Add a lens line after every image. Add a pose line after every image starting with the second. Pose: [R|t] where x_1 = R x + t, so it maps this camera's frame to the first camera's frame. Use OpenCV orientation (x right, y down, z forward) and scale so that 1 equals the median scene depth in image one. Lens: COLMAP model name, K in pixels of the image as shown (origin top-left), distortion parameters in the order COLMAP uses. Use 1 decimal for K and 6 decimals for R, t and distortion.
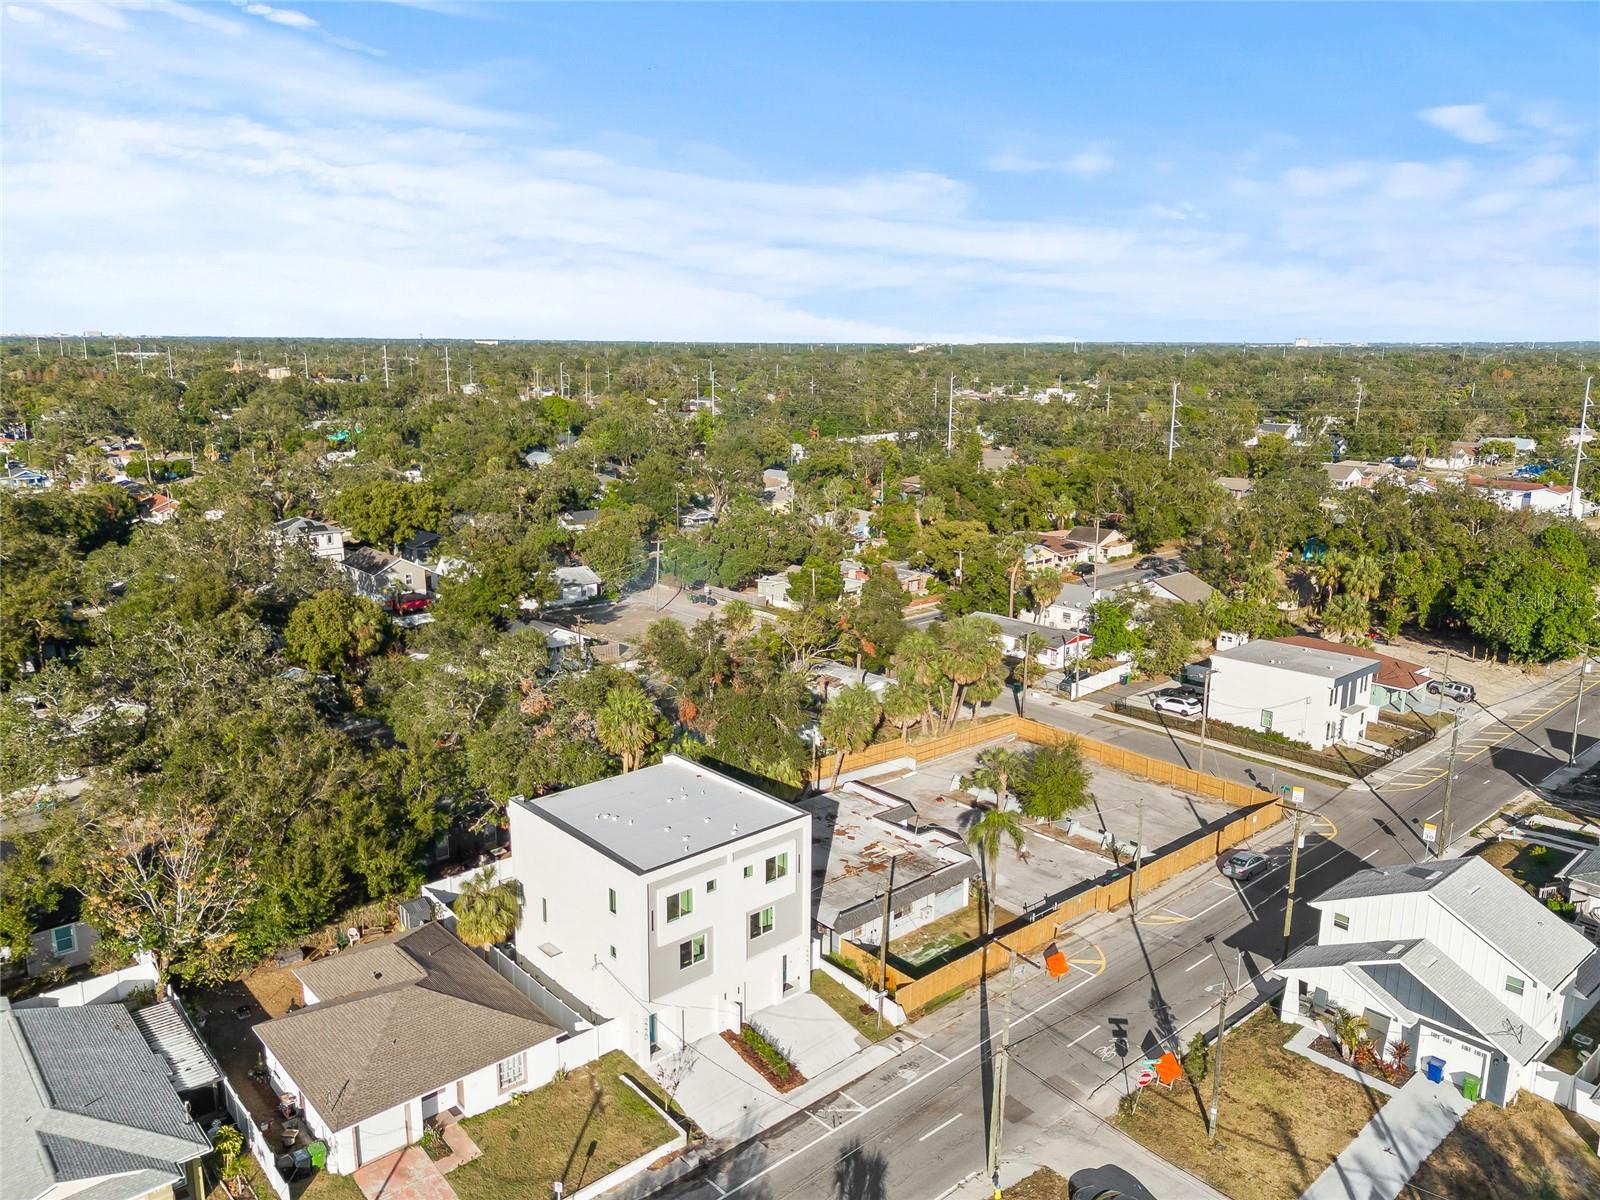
lens RADIAL K [[1202.7, 0, 800.0], [0, 1202.7, 600.0], [0, 0, 1]] dist [0.020917, -0.009652]
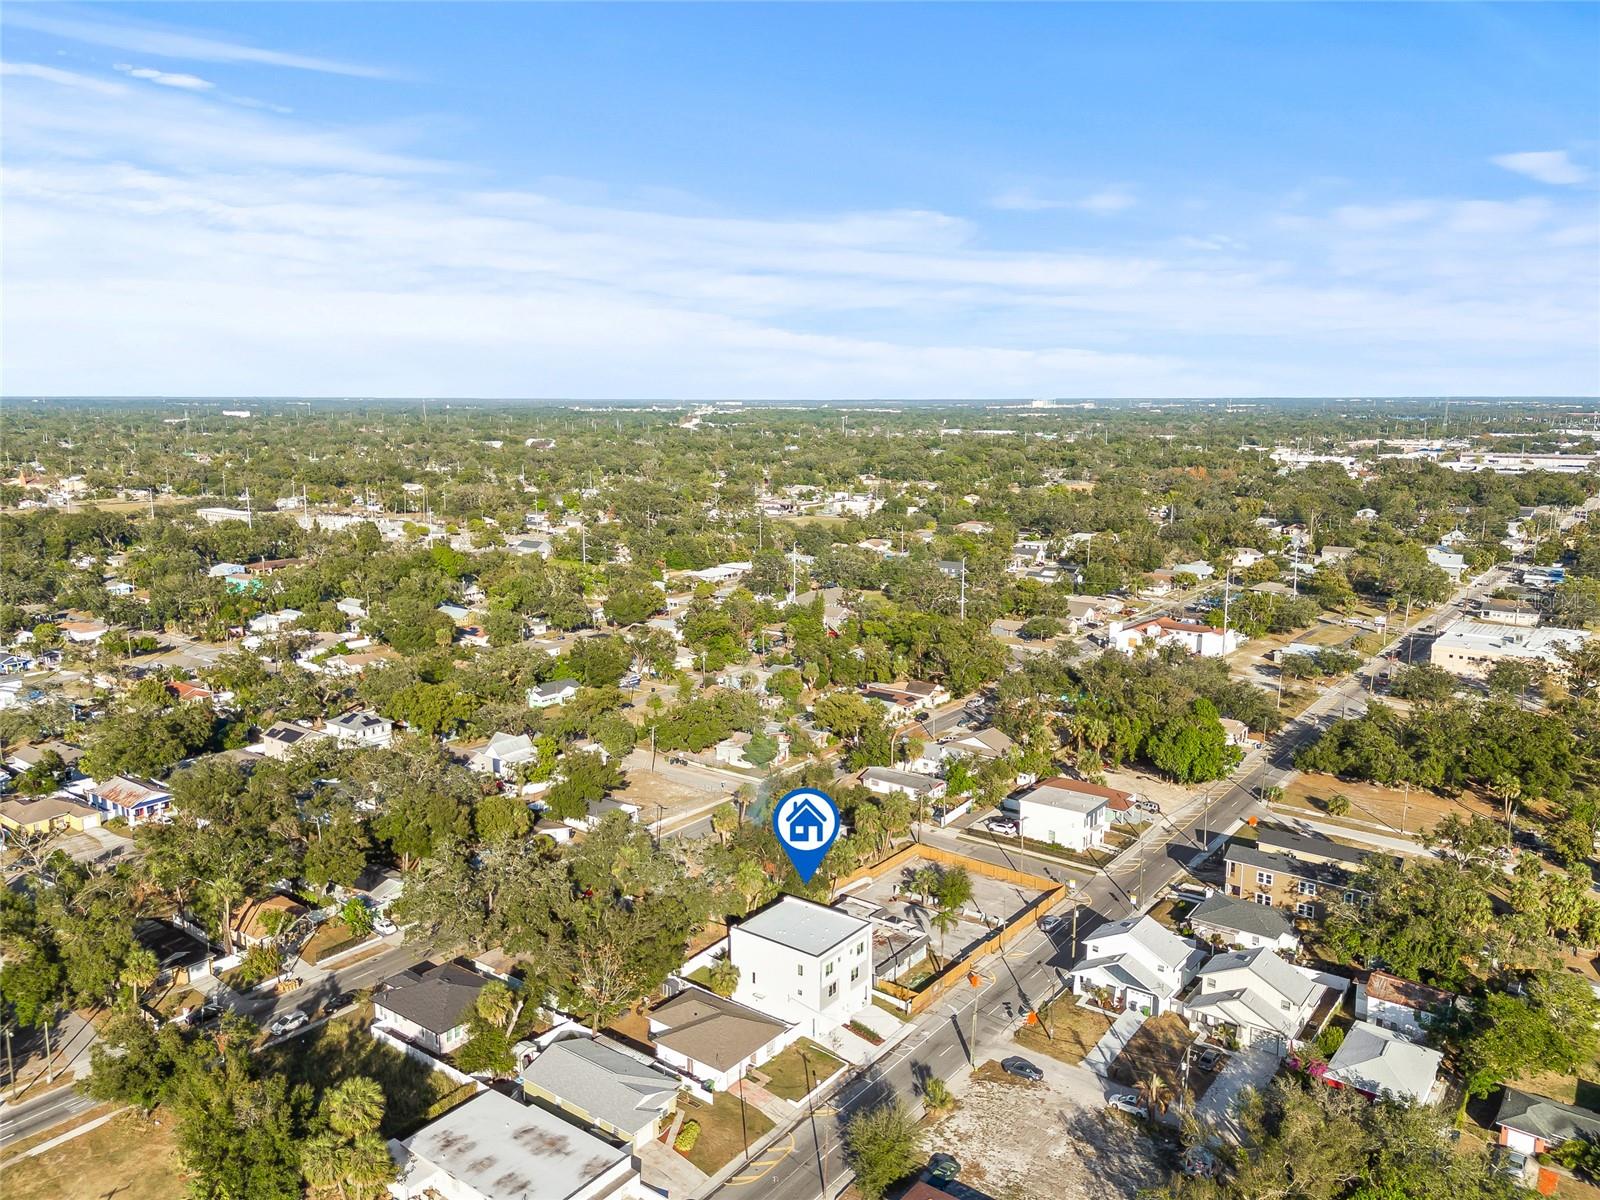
lens RADIAL K [[1217.4, 0, 801.3], [0, 1217.4, 550.4], [0, 0, 1]] dist [-0.003840, -0.007934]
pose [[0.980633, -0.029088, 0.193684, -0.415486], [0.044495, 0.996139, -0.075681, -0.266945], [-0.190734, 0.082834, 0.978141, -0.961801]]
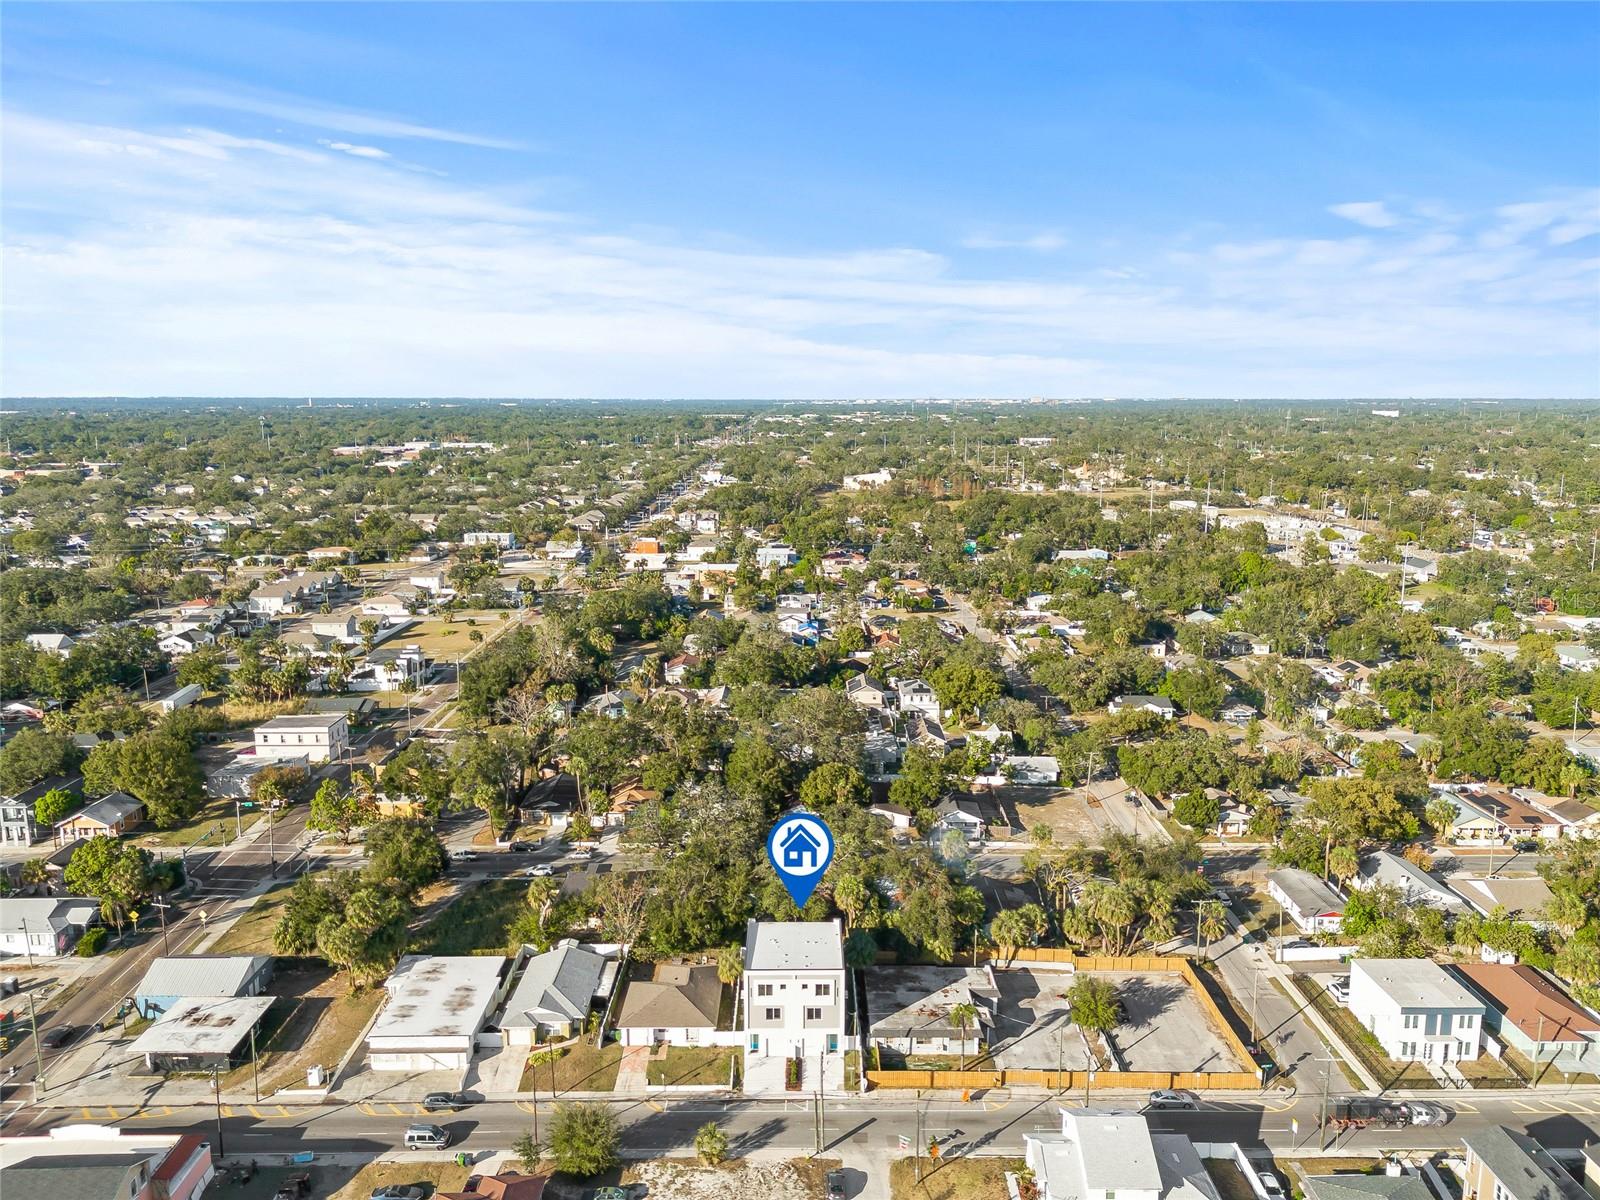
lens RADIAL K [[1202.7, 0, 800.0], [0, 1202.7, 600.0], [0, 0, 1]] dist [0.020917, -0.009652]
pose [[0.750639, 0.116595, -0.650344, 0.931643], [-0.142281, 0.989738, 0.013219, -0.354933], [0.645211, 0.082609, 0.759525, -0.507694]]
